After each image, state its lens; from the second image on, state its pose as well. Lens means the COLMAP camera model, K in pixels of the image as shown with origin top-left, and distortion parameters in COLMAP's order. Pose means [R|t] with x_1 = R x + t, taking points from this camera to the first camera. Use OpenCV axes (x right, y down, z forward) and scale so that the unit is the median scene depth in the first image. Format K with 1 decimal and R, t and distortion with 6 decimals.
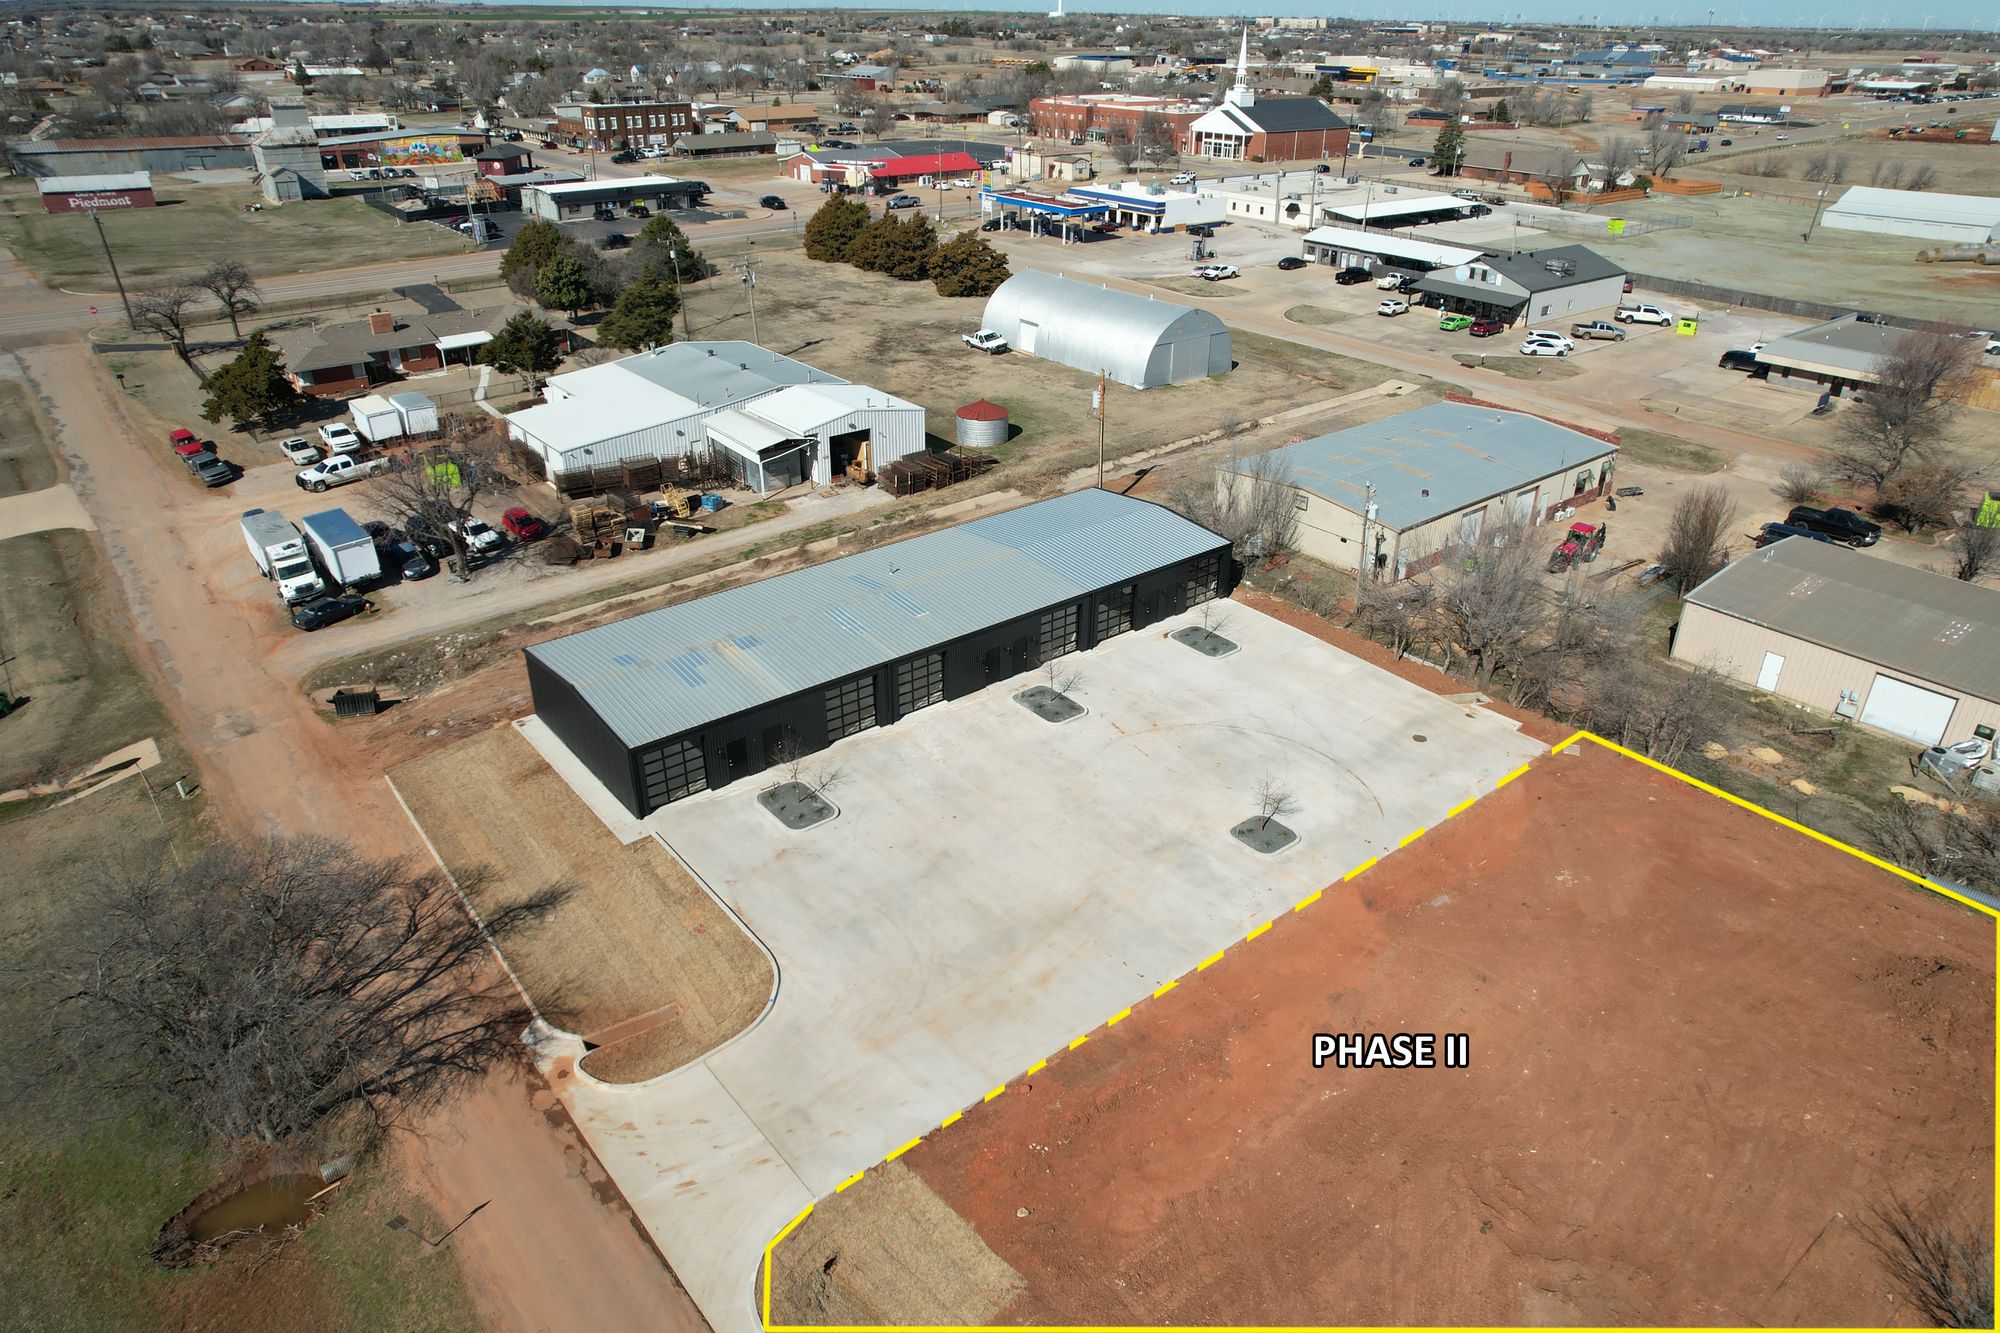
lens RADIAL K [[1277.3, 0, 1009.1], [0, 1277.3, 675.2], [0, 0, 1]] dist [-0.081377, 0.074807]
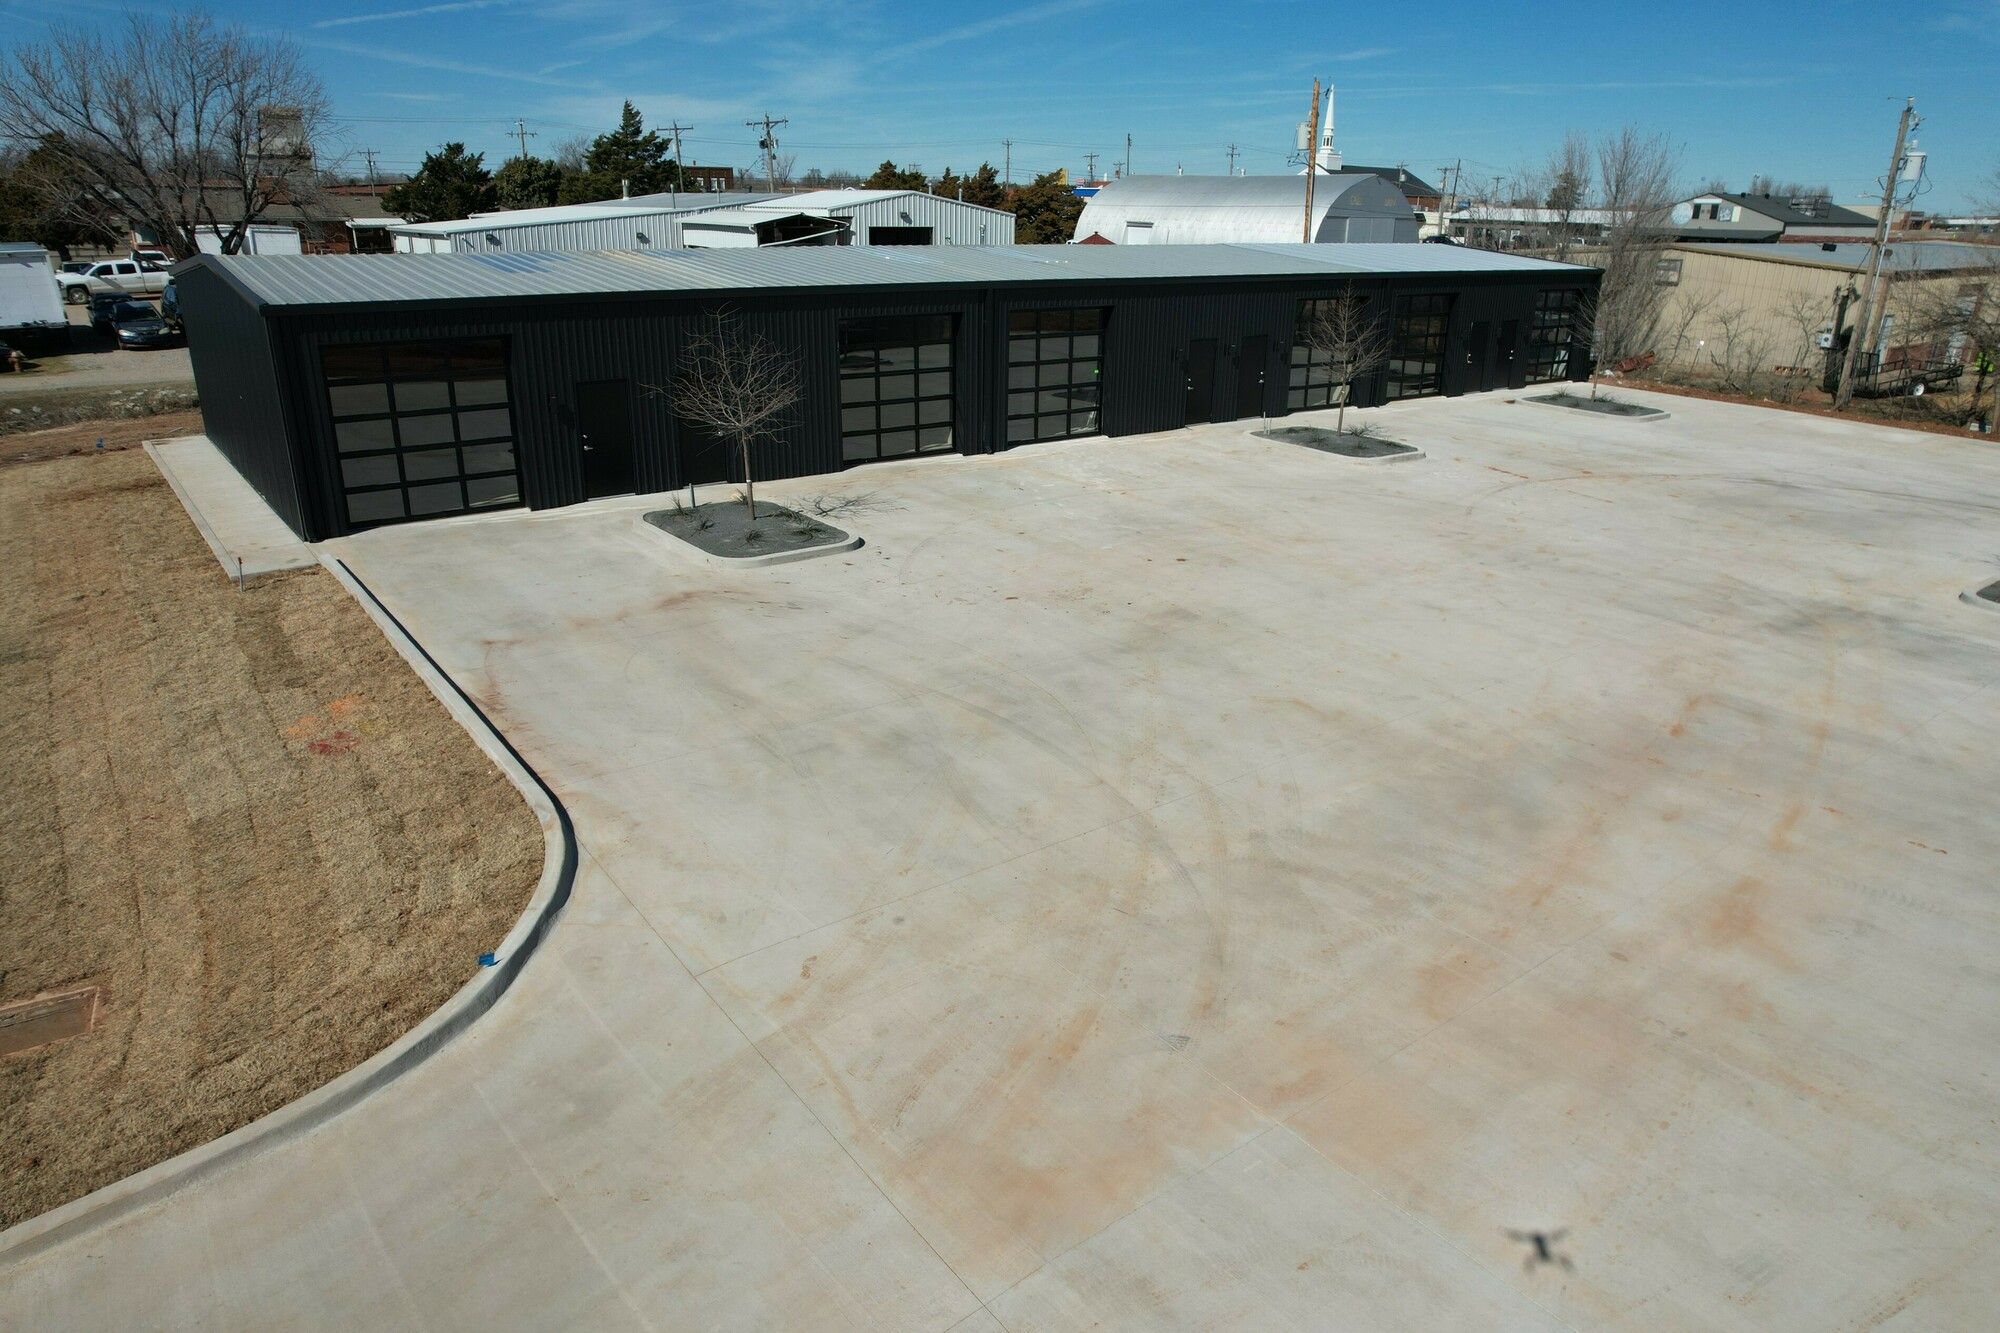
lens RADIAL K [[1277.3, 0, 1009.1], [0, 1277.3, 675.2], [0, 0, 1]] dist [-0.081377, 0.074807]
pose [[0.999486, 0.017183, -0.027072, -0.057906], [-0.020571, 0.991263, -0.130288, 0.136758], [0.024597, 0.130778, 0.991106, 0.462640]]
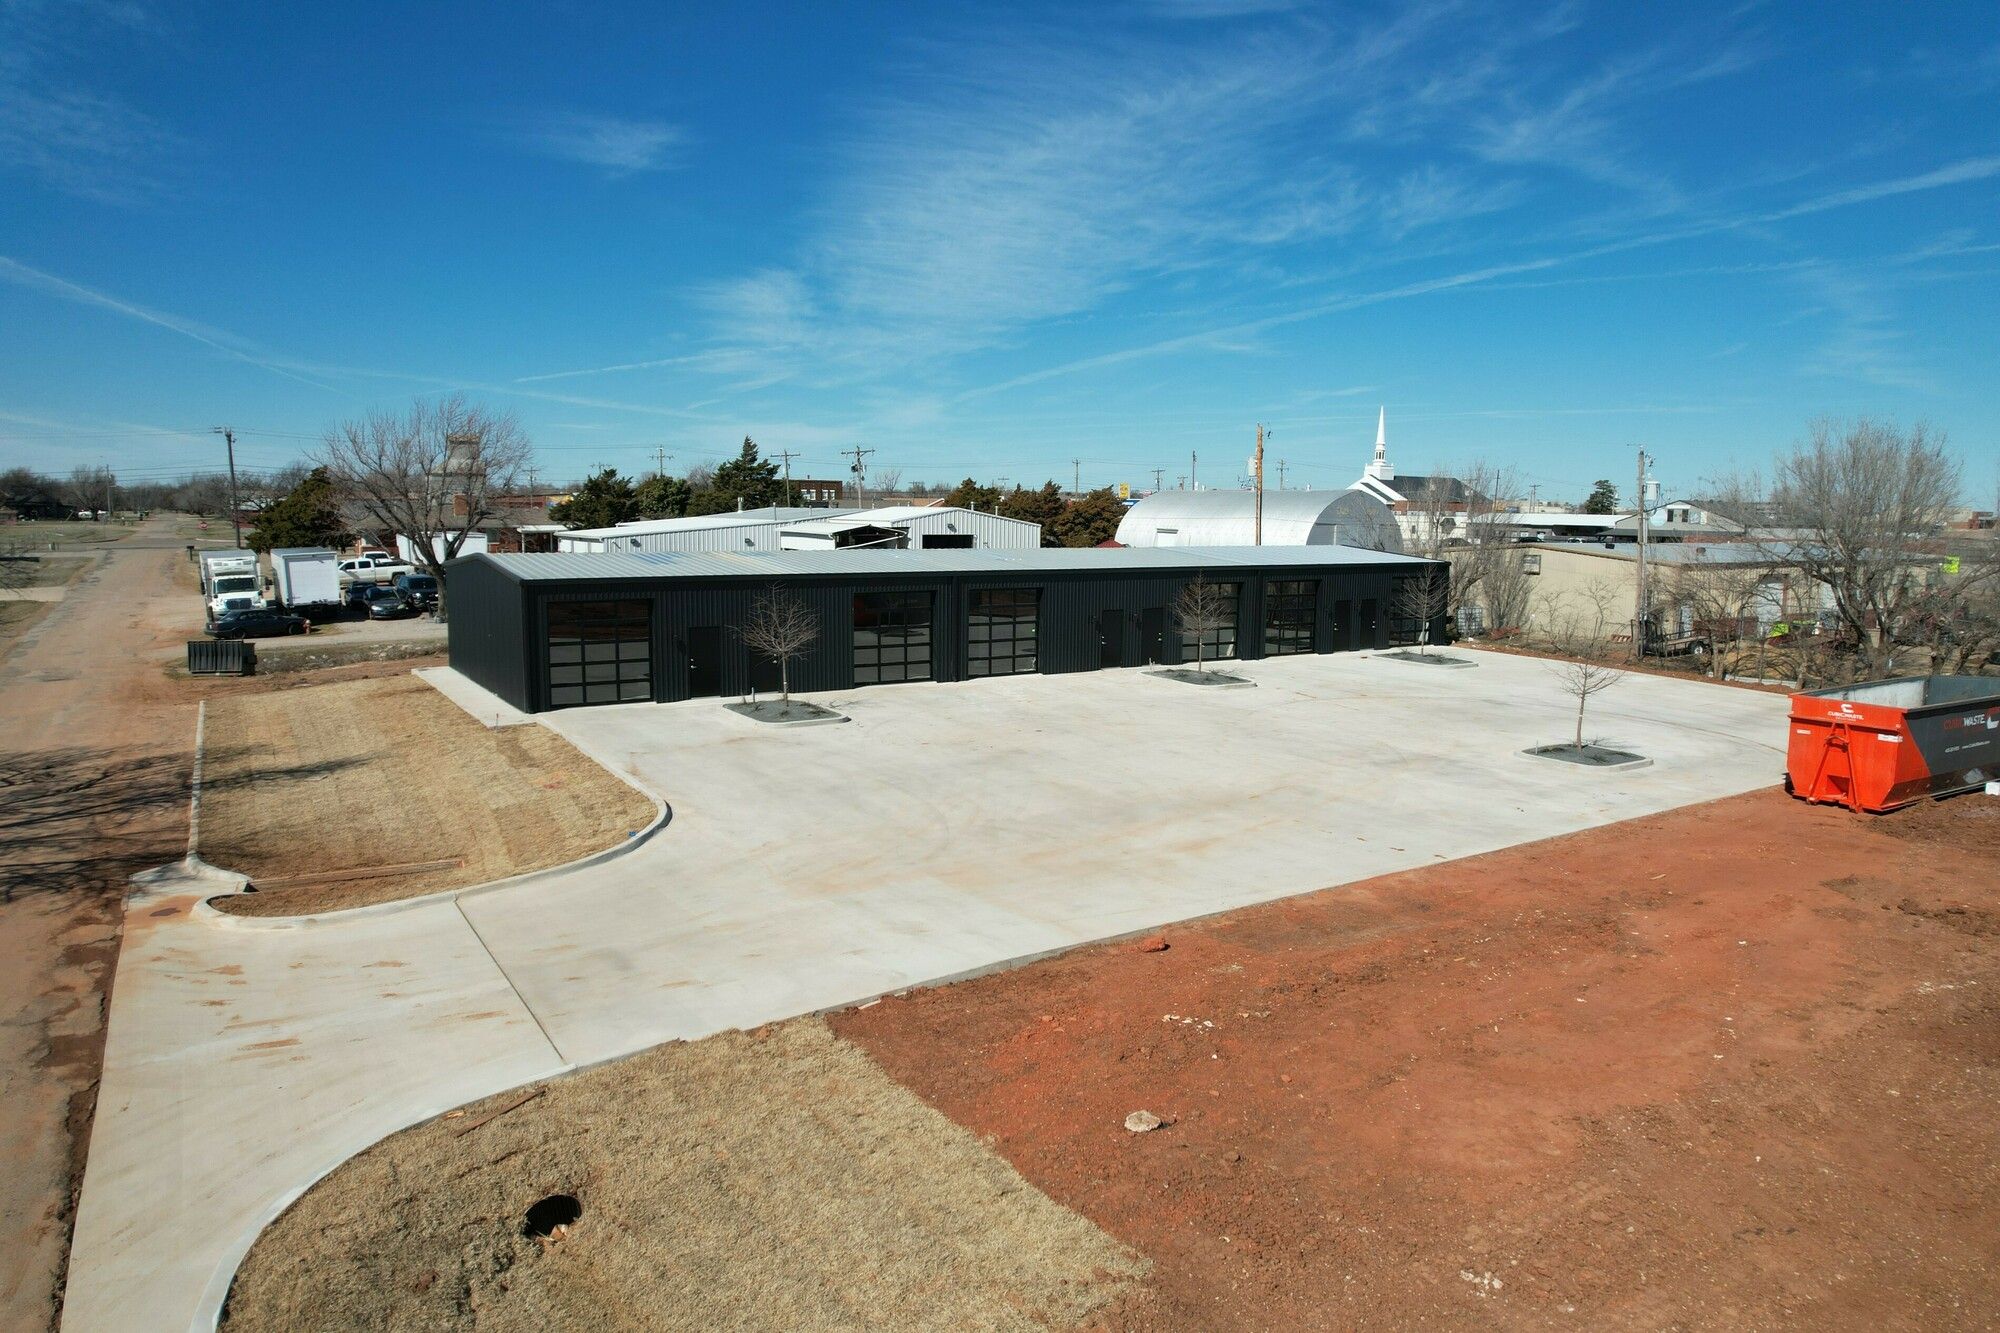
lens RADIAL K [[1277.3, 0, 1009.1], [0, 1277.3, 675.2], [0, 0, 1]] dist [-0.081377, 0.074807]
pose [[0.994078, 0.015860, -0.107504, 0.004848], [-0.052575, 0.935995, -0.348066, 0.210485], [0.095103, 0.351657, 0.931286, 0.311645]]
